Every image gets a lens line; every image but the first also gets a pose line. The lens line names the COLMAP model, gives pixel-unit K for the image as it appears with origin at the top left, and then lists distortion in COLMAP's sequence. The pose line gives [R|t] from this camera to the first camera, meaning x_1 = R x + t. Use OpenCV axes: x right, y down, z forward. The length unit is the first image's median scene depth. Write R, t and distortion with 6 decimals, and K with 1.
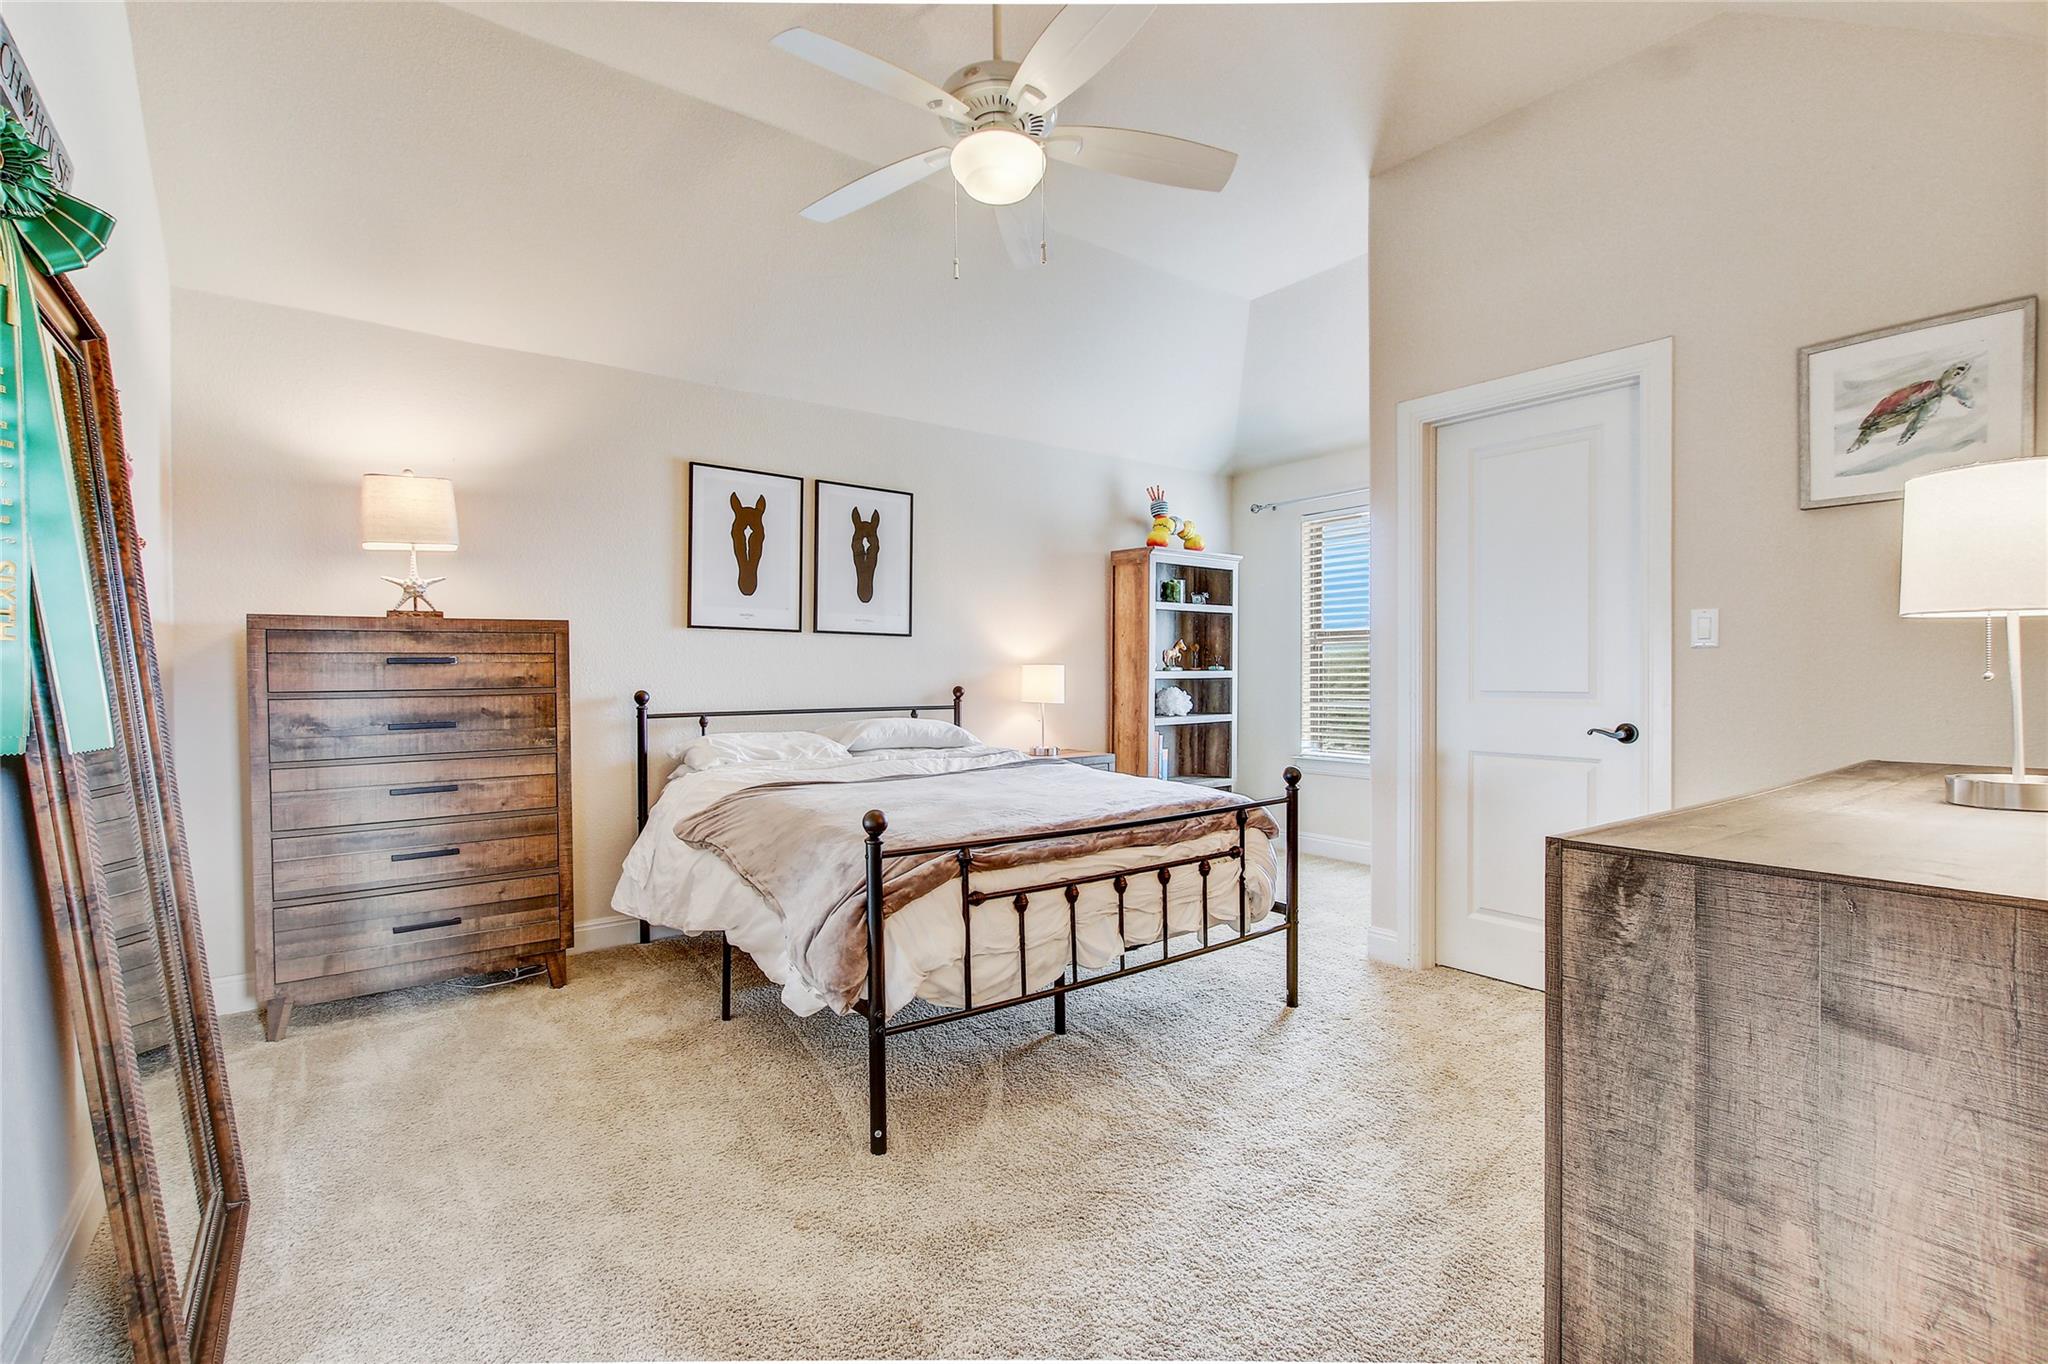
lens RADIAL K [[937.9, 0, 1024.0], [0, 937.9, 682.0], [0, 0, 1]] dist [-0.003030, 0.000225]
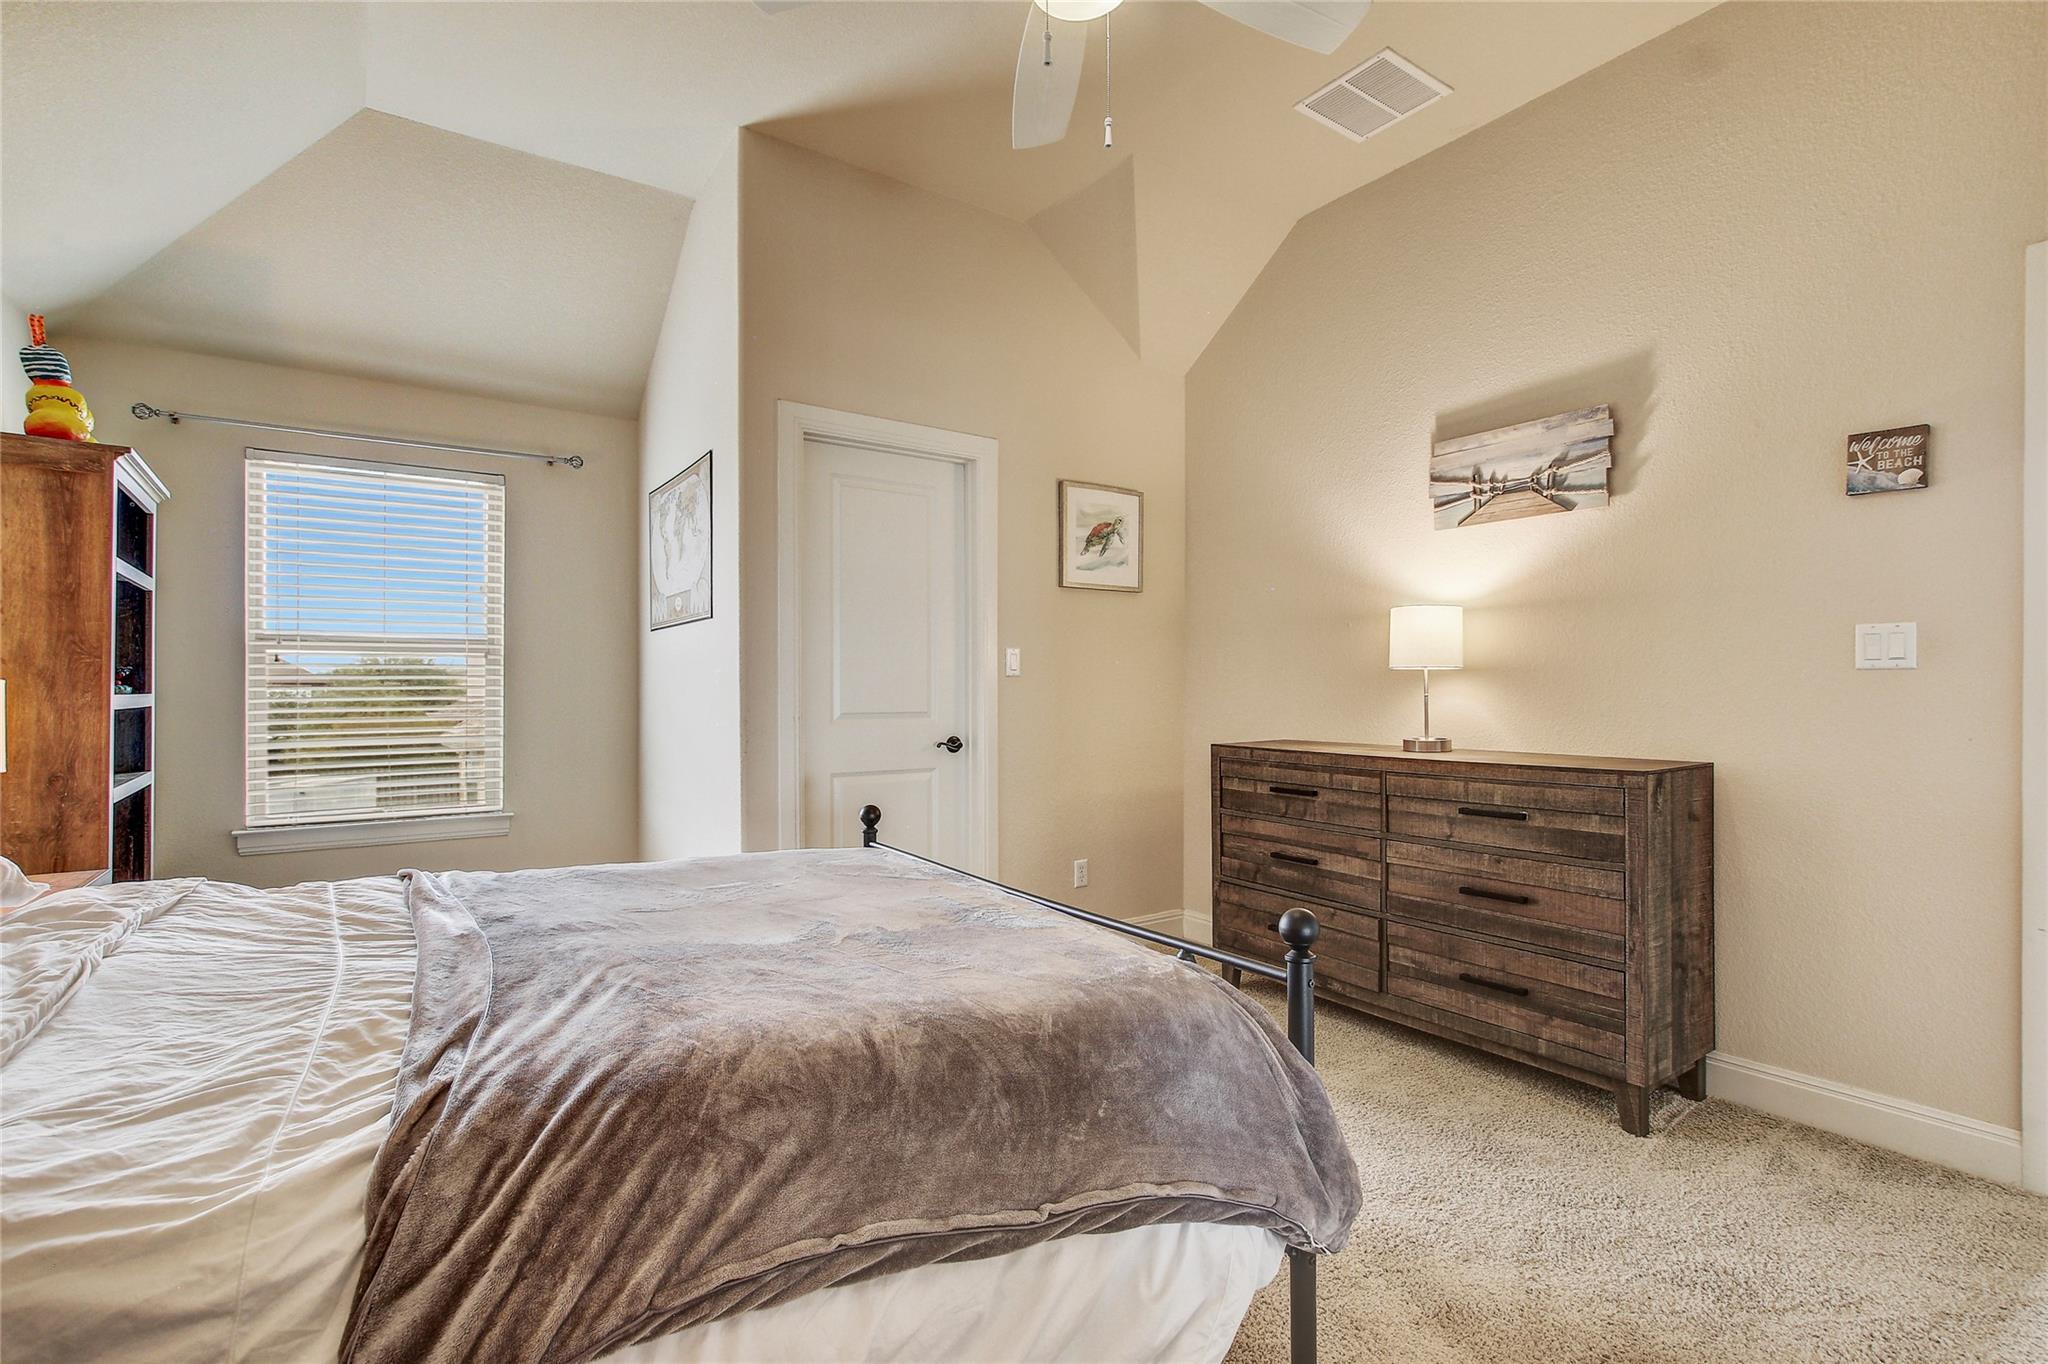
lens RADIAL K [[937.9, 0, 1024.0], [0, 937.9, 682.0], [0, 0, 1]] dist [-0.003030, 0.000225]
pose [[0.045385, 0.016277, 0.998837, -0.678685], [0.014236, 0.999755, -0.016939, -0.005585], [-0.998868, 0.014988, 0.045142, 0.995431]]
